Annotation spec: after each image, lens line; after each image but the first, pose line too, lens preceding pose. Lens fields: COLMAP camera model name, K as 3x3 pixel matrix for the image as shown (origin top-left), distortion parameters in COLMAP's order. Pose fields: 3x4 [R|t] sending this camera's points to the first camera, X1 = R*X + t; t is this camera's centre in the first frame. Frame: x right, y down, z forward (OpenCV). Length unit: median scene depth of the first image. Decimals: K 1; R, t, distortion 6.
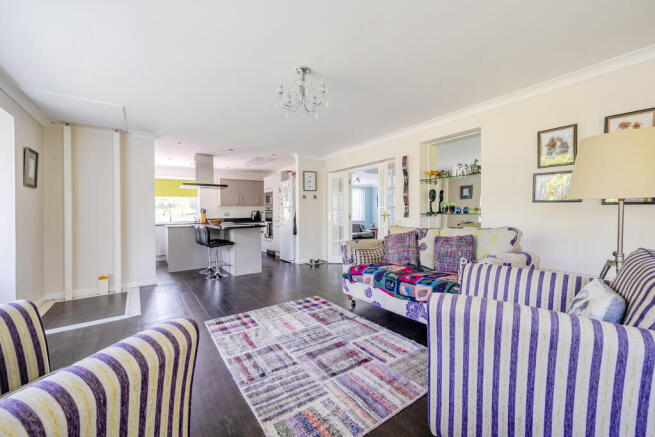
lens RADIAL K [[266.0, 0, 326.0], [0, 266.0, 211.9], [0, 0, 1]] dist [0.002752, 0.000055]
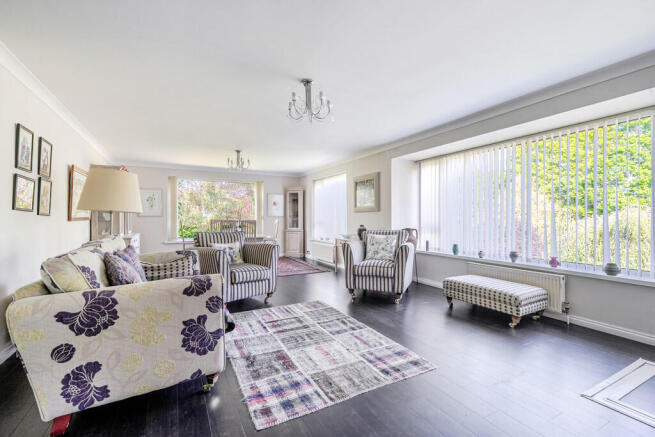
lens RADIAL K [[305.7, 0, 327.6], [0, 305.7, 216.4], [0, 0, 1]] dist [0.004098, 0.000508]
pose [[-0.994081, 0.013332, 0.107823, -0.285924], [0.012320, 0.999874, -0.010046, 0.002216], [-0.107943, -0.008658, -0.994119, 2.147620]]
